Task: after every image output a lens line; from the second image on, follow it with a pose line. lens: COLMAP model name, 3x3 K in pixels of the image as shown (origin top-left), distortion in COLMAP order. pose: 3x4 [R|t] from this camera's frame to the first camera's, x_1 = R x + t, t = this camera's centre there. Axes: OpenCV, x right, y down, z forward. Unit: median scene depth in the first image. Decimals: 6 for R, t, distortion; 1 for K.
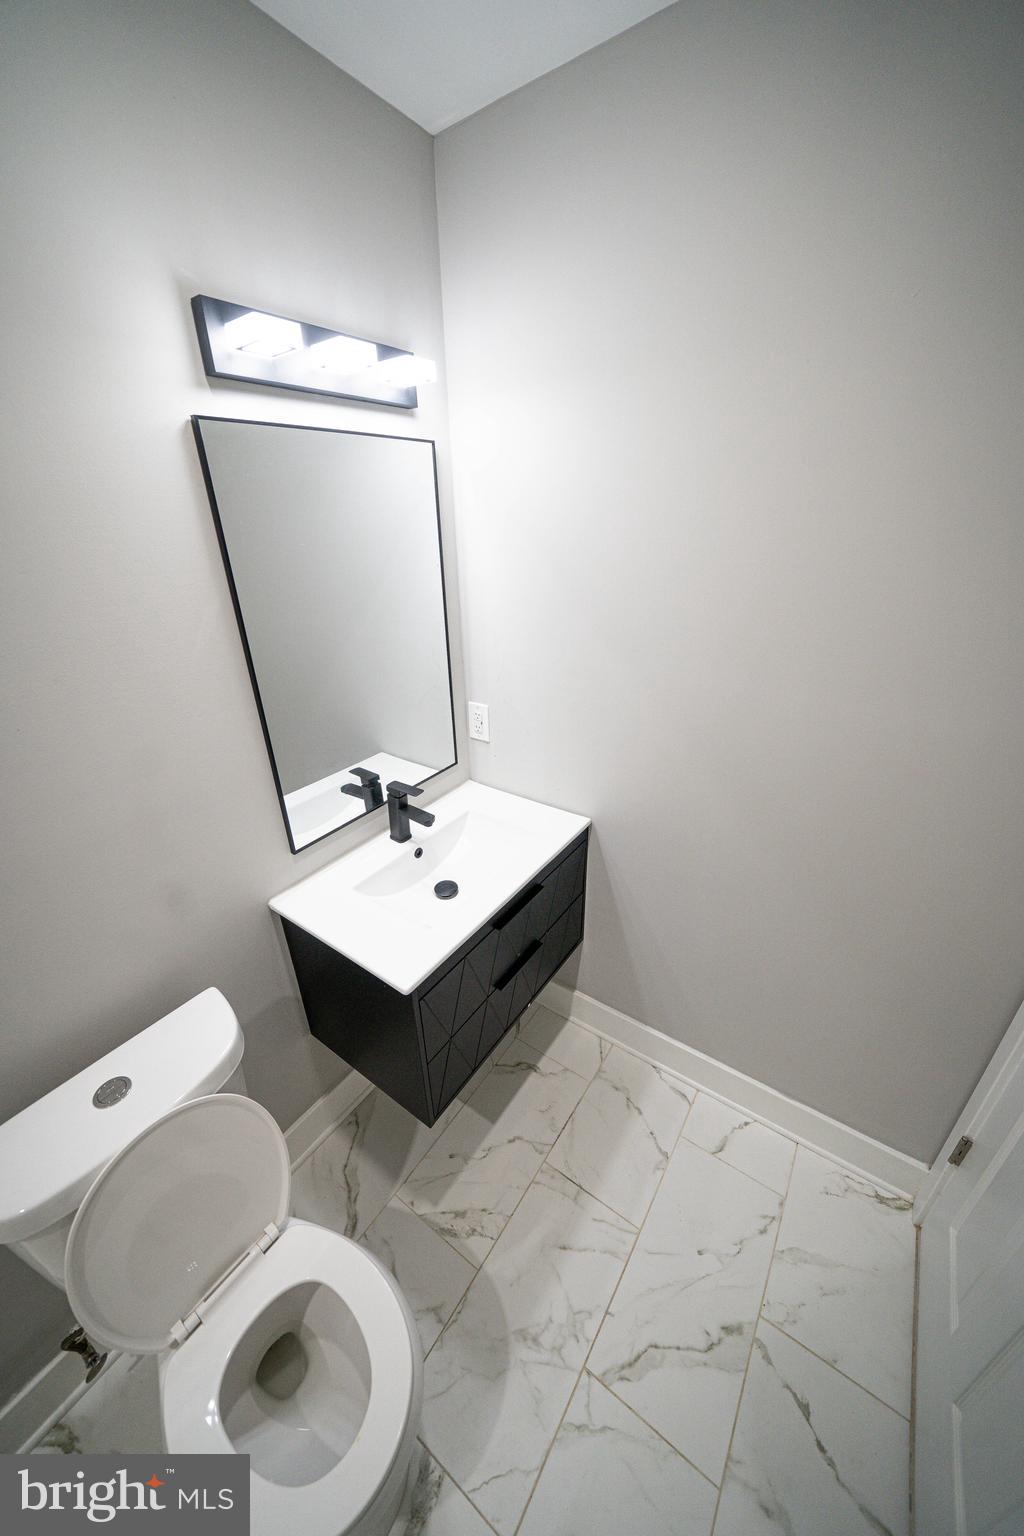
lens RADIAL K [[536.8, 0, 511.4], [0, 536.8, 761.2], [0, 0, 1]] dist [-0.022064, 0.002095]
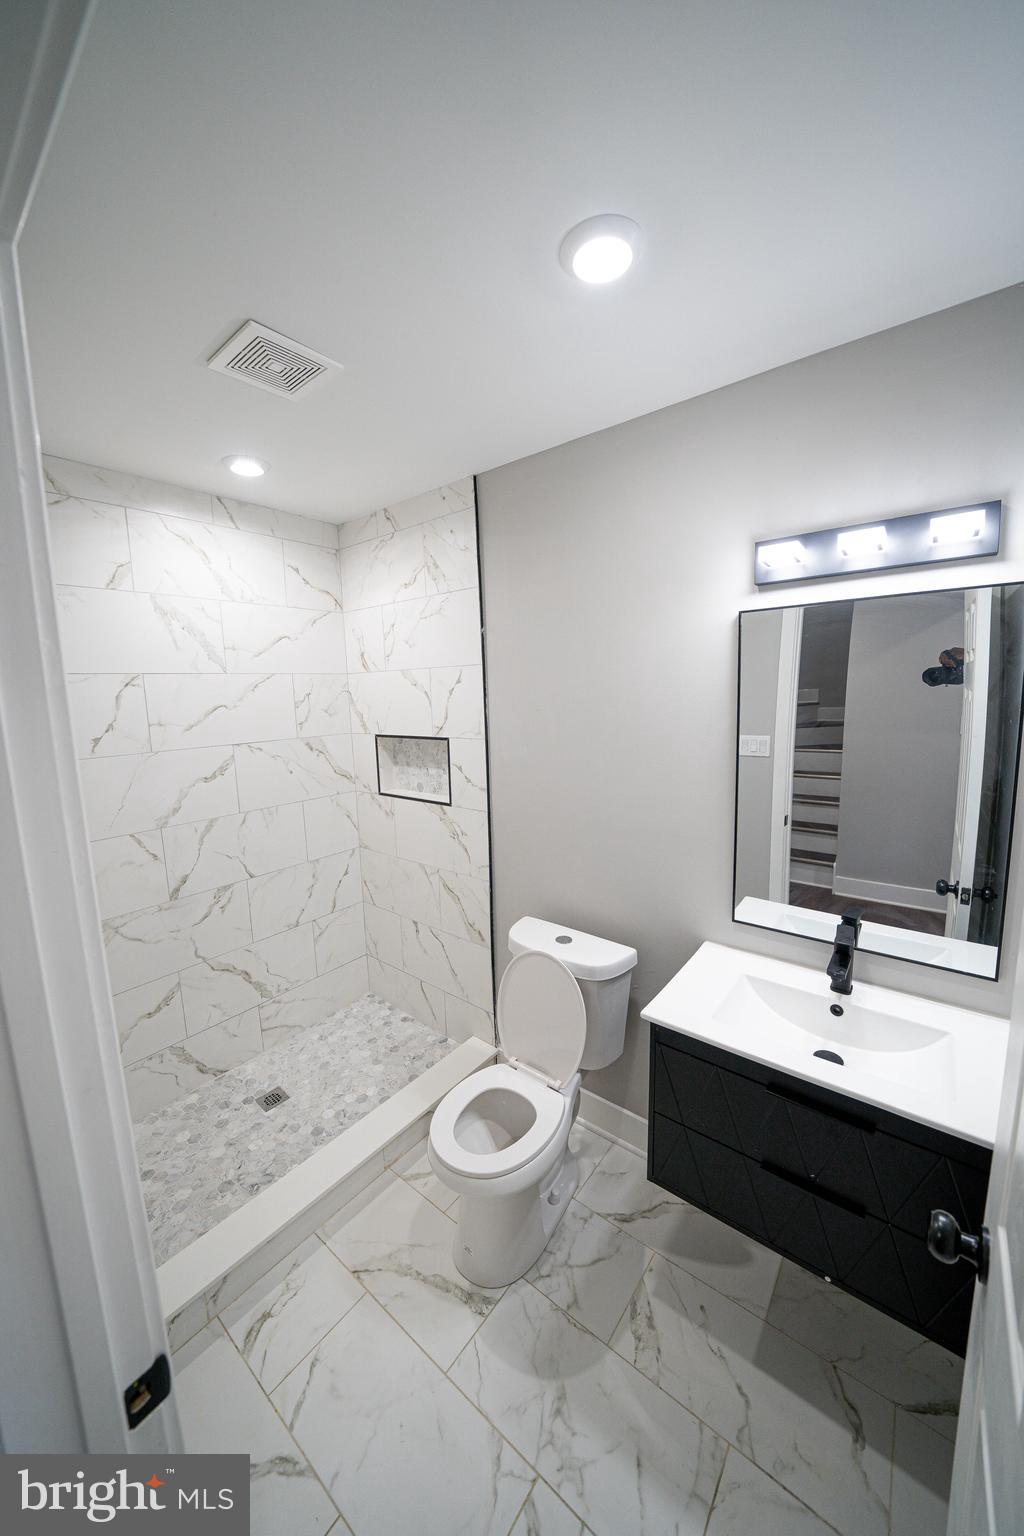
lens RADIAL K [[536.8, 0, 512.1], [0, 536.8, 762.3], [0, 0, 1]] dist [-0.022064, 0.002095]
pose [[-0.058068, 0.154689, -0.986255, 0.720269], [-0.394740, 0.903855, 0.165006, -0.146749], [0.916956, 0.398896, 0.008577, 0.337223]]
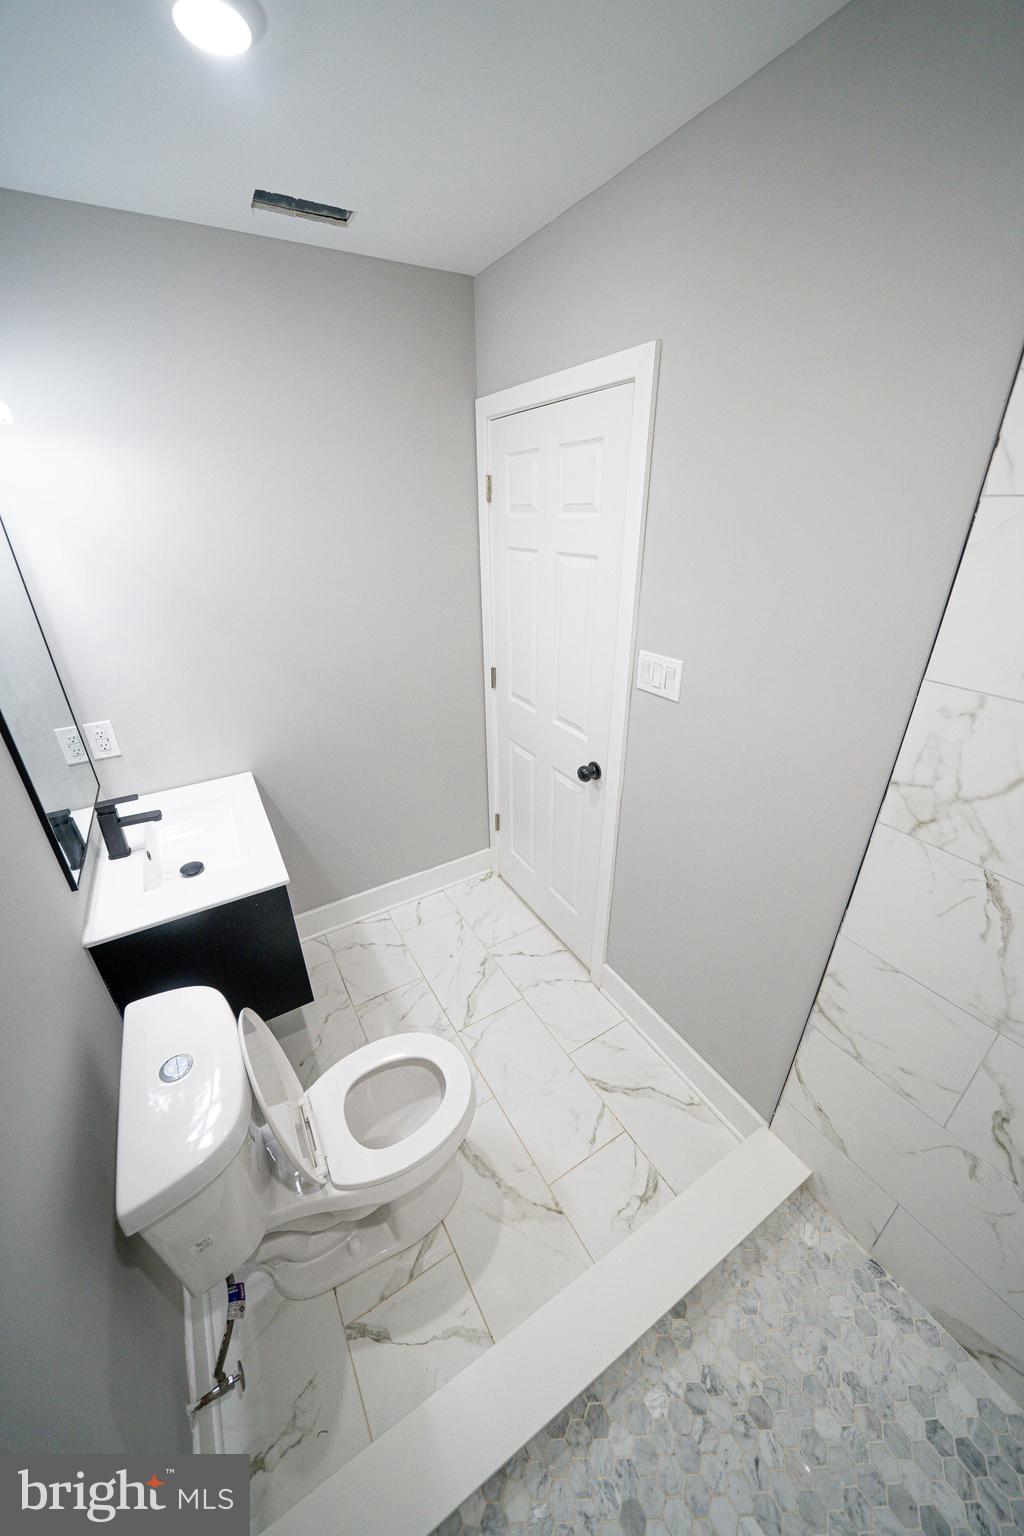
lens RADIAL K [[536.8, 0, 504.8], [0, 536.8, 764.5], [0, 0, 1]] dist [-0.022064, 0.002095]
pose [[0.409049, -0.383449, 0.828037, -0.724132], [0.390900, 0.893583, 0.220698, 0.054571], [-0.824546, 0.233403, 0.515410, -0.176792]]
